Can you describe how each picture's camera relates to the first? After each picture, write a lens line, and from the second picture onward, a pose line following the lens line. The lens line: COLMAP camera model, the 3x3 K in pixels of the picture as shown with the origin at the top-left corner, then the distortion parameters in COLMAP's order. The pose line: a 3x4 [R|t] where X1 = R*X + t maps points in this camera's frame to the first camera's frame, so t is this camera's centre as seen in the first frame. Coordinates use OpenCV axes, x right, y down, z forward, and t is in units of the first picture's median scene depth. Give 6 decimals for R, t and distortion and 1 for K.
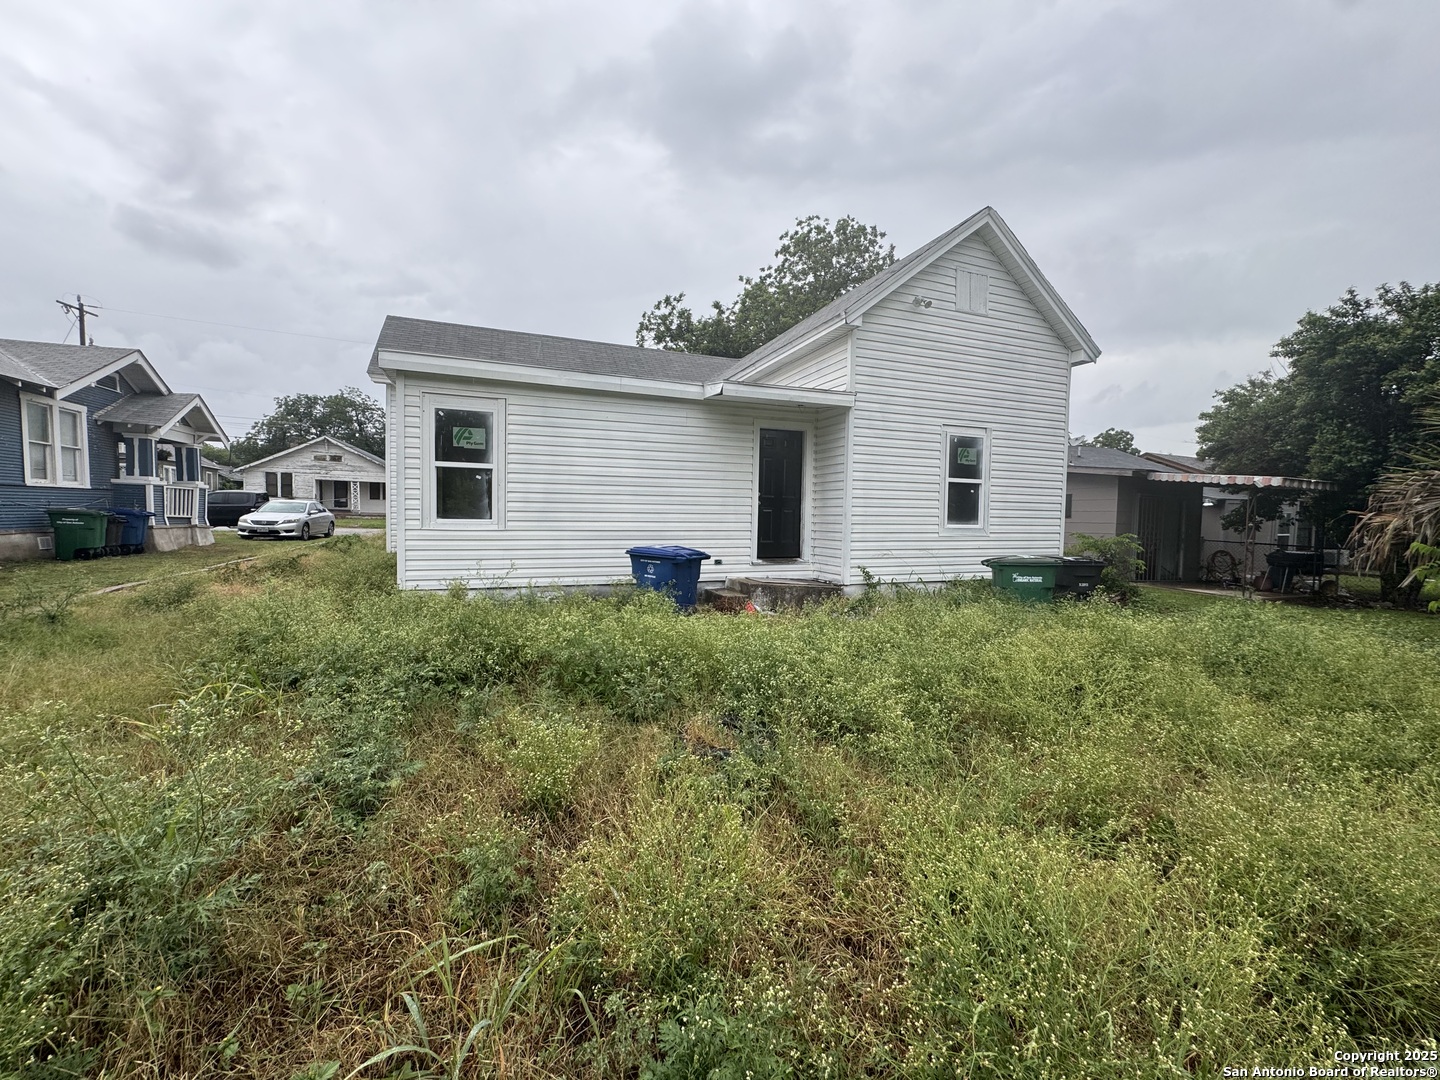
lens RADIAL K [[574.1, 0, 716.8], [0, 574.1, 543.0], [0, 0, 1]] dist [-0.001256, -0.000190]
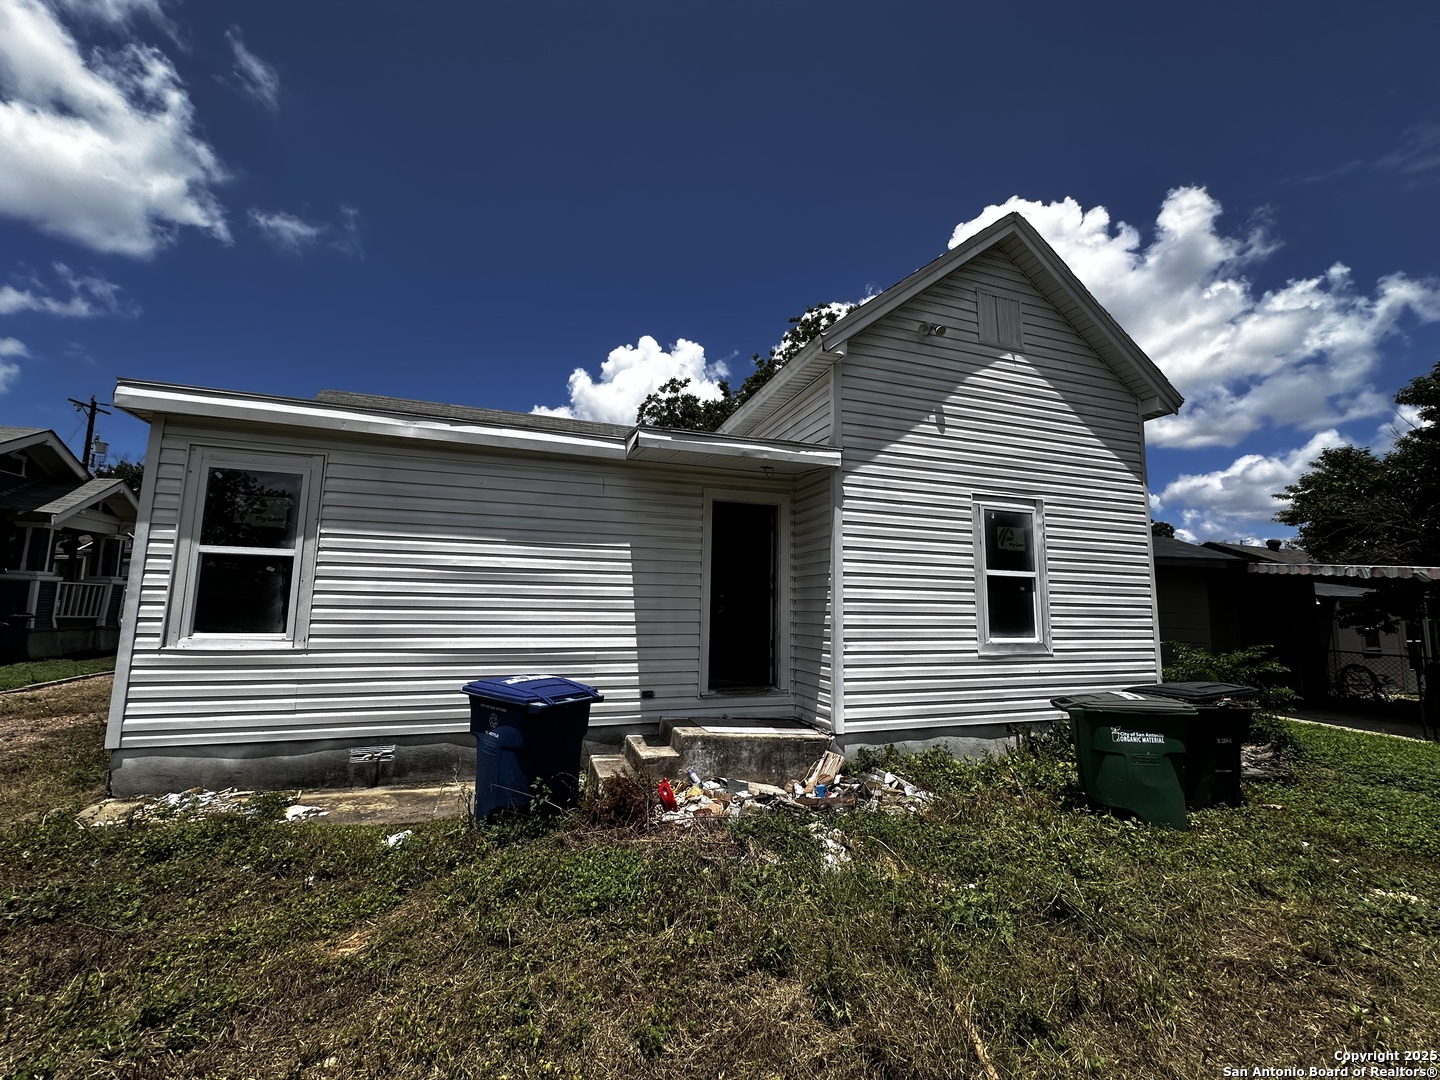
lens RADIAL K [[504.2, 0, 749.3], [0, 504.2, 544.3], [0, 0, 1]] dist [-0.000712, 0.000025]
pose [[0.999298, -0.004185, -0.037236, 0.141989], [-0.002187, 0.985538, -0.169438, -0.040147], [0.037407, 0.169400, 0.984837, 0.389279]]
